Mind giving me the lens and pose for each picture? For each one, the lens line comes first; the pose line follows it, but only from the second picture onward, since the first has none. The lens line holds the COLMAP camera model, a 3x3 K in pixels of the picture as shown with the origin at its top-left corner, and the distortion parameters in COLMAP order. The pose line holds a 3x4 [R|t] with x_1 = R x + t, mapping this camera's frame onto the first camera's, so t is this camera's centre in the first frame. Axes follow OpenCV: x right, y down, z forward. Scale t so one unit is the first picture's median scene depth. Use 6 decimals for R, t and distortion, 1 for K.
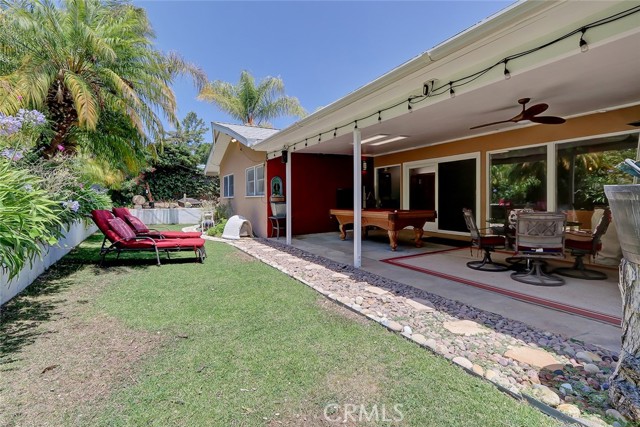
lens RADIAL K [[293.5, 0, 325.3], [0, 293.5, 209.1], [0, 0, 1]] dist [0.004247, -0.000667]
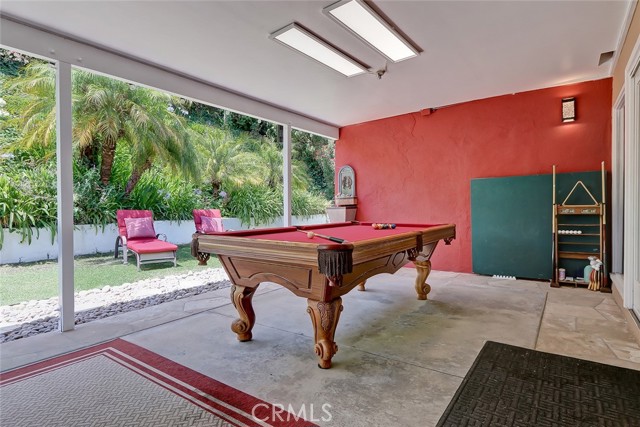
lens RADIAL K [[337.7, 0, 323.9], [0, 337.7, 210.0], [0, 0, 1]] dist [0.016589, -0.000772]
pose [[0.424787, 0.018325, -0.905108, 0.542054], [-0.030270, 0.999524, 0.006030, -0.019704], [0.904787, 0.024836, 0.425139, 0.745014]]
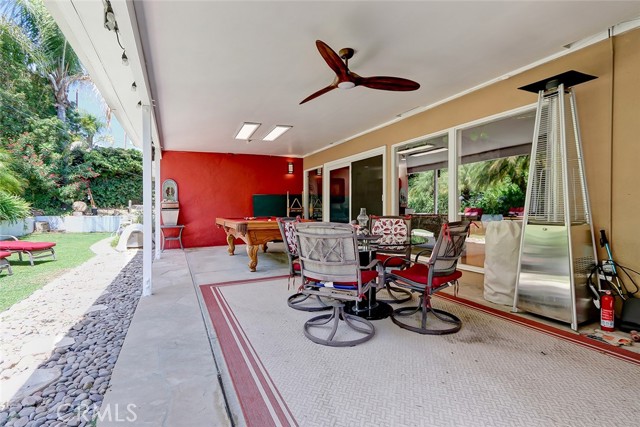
lens RADIAL K [[293.5, 0, 316.4], [0, 293.5, 211.2], [0, 0, 1]] dist [0.004247, -0.000667]
pose [[0.997671, 0.006149, -0.067934, 0.372345], [-0.007689, 0.999719, -0.022425, 0.000250], [0.067777, 0.022895, 0.997438, 0.191153]]
